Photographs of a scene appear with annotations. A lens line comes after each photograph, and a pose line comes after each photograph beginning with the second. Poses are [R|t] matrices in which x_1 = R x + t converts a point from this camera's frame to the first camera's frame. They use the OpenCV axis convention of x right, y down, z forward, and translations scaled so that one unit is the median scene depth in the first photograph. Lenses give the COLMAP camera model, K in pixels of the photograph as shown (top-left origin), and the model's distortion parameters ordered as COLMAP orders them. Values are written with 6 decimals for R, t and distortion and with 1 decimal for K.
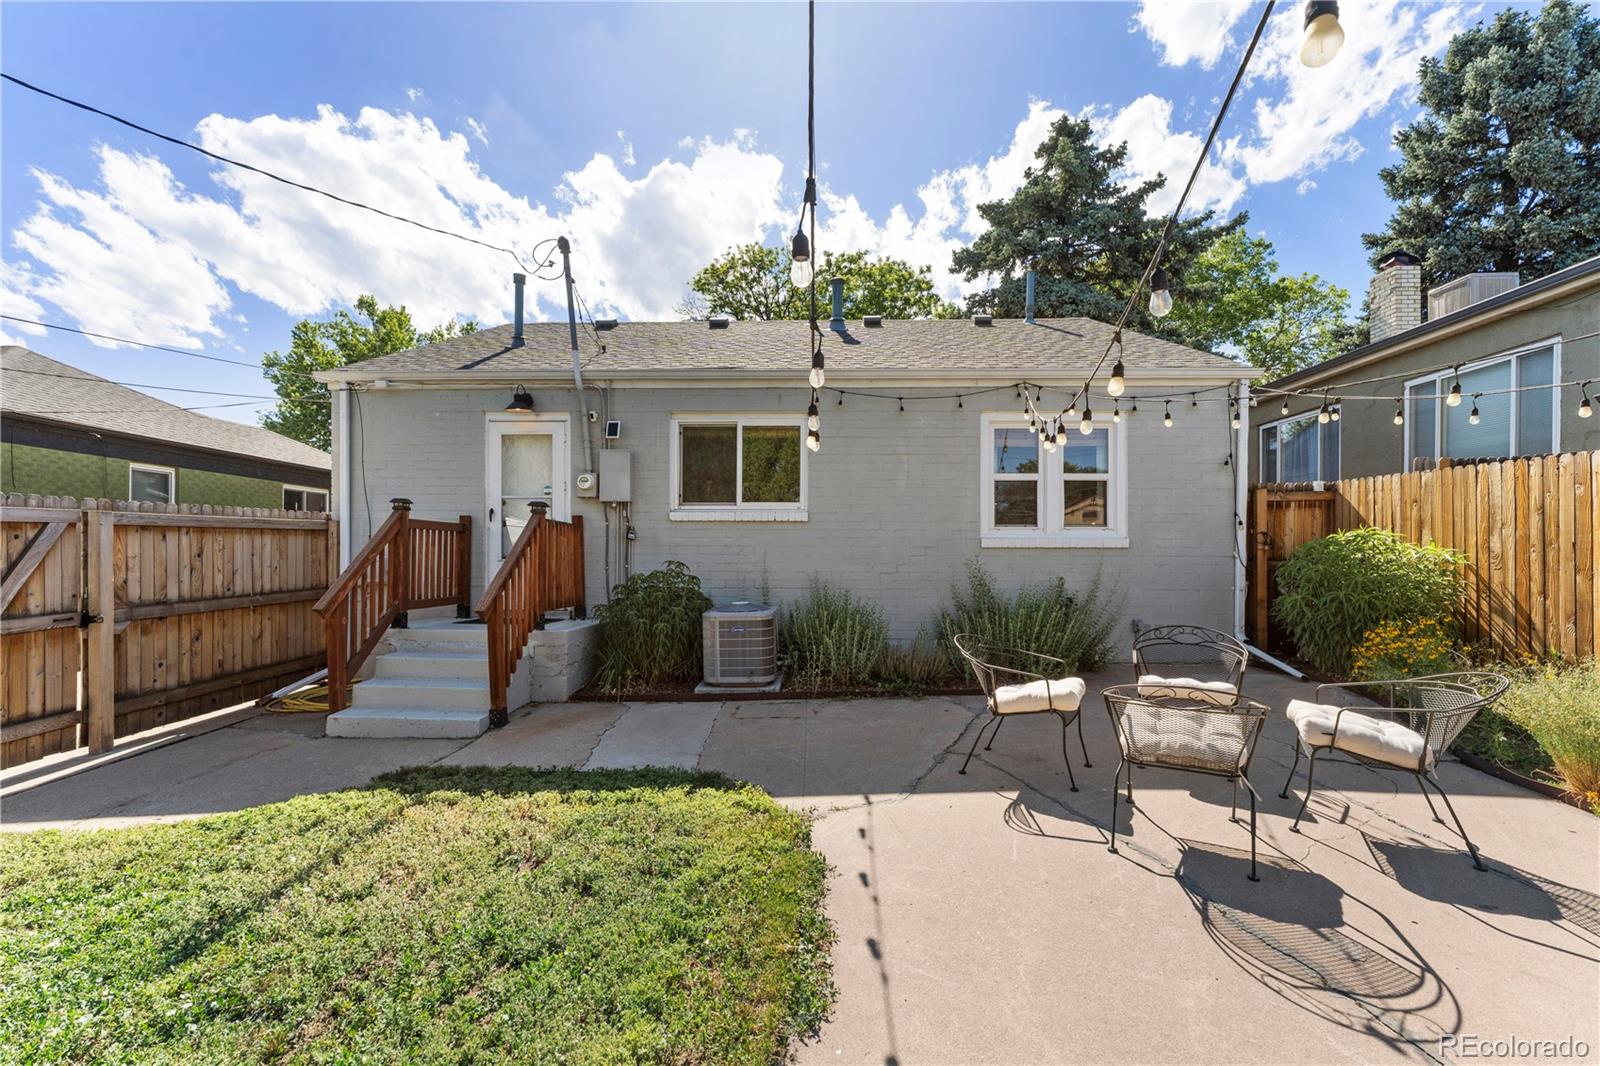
lens RADIAL K [[666.2, 0, 798.1], [0, 666.2, 557.4], [0, 0, 1]] dist [-0.000037, -0.000154]
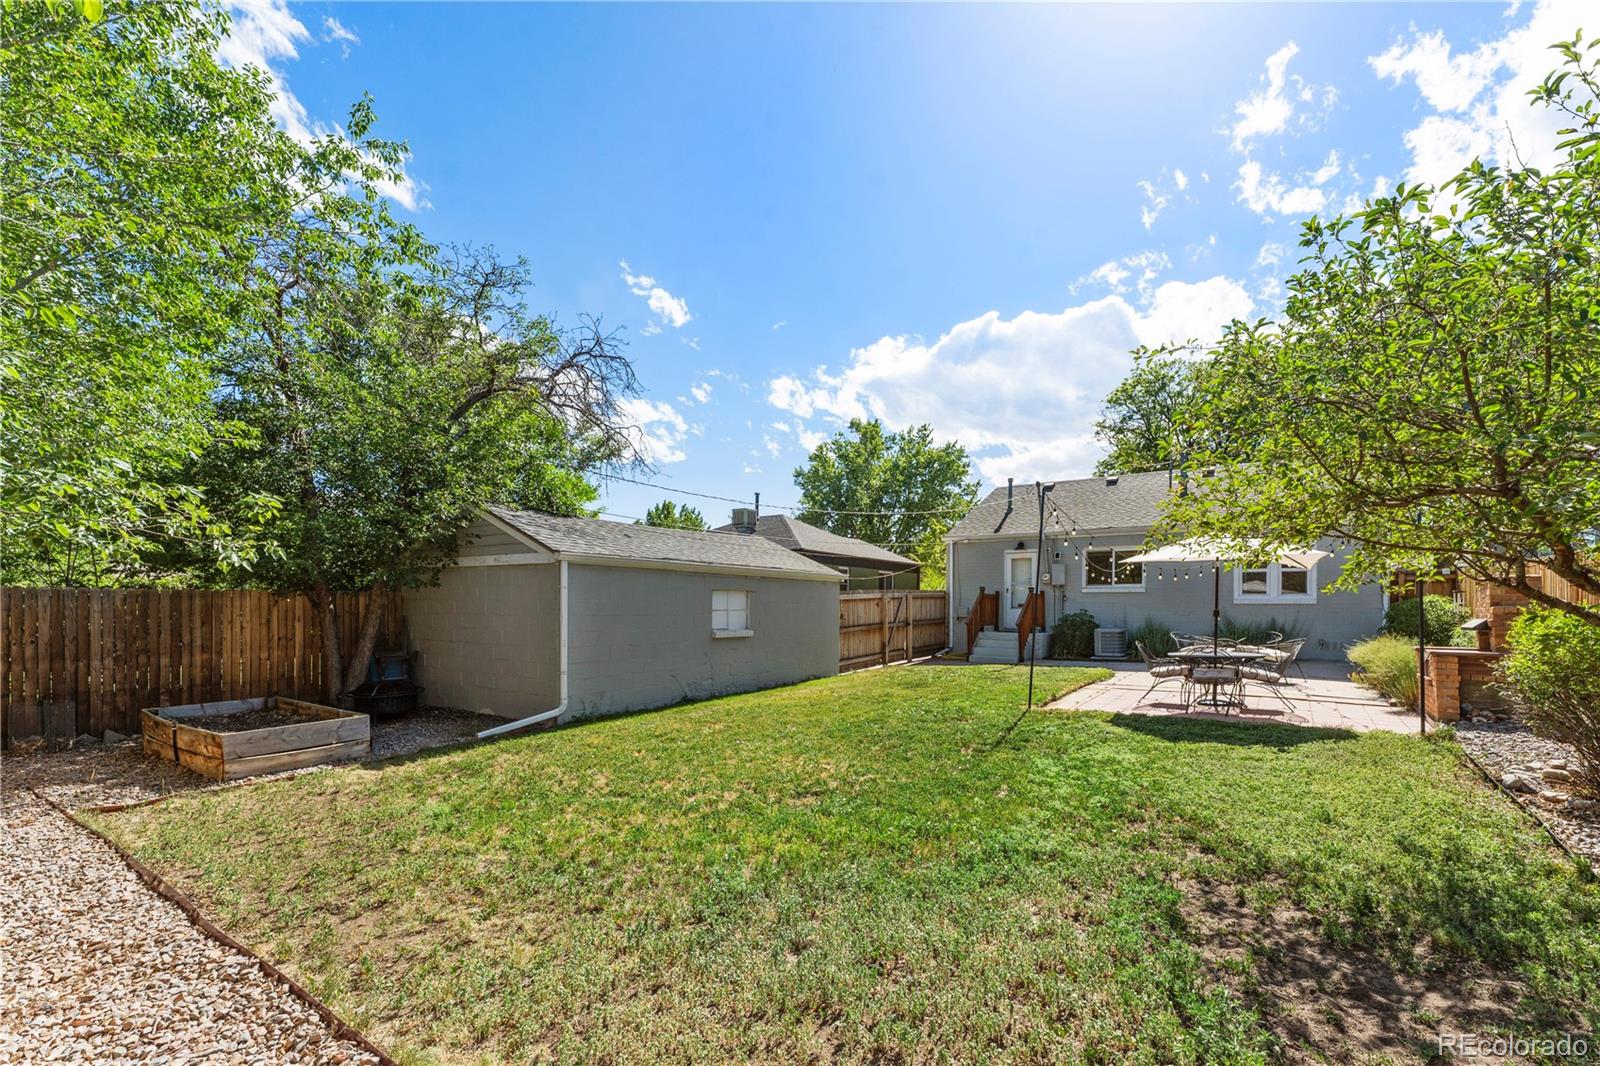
lens RADIAL K [[661.6, 0, 798.1], [0, 661.6, 606.9], [0, 0, 1]] dist [0.000368, 0.000022]
pose [[0.821004, 0.002279, -0.570919, 0.361988], [-0.002543, 0.999997, 0.000335, -0.001038], [0.570917, 0.001177, 0.821007, -1.692596]]
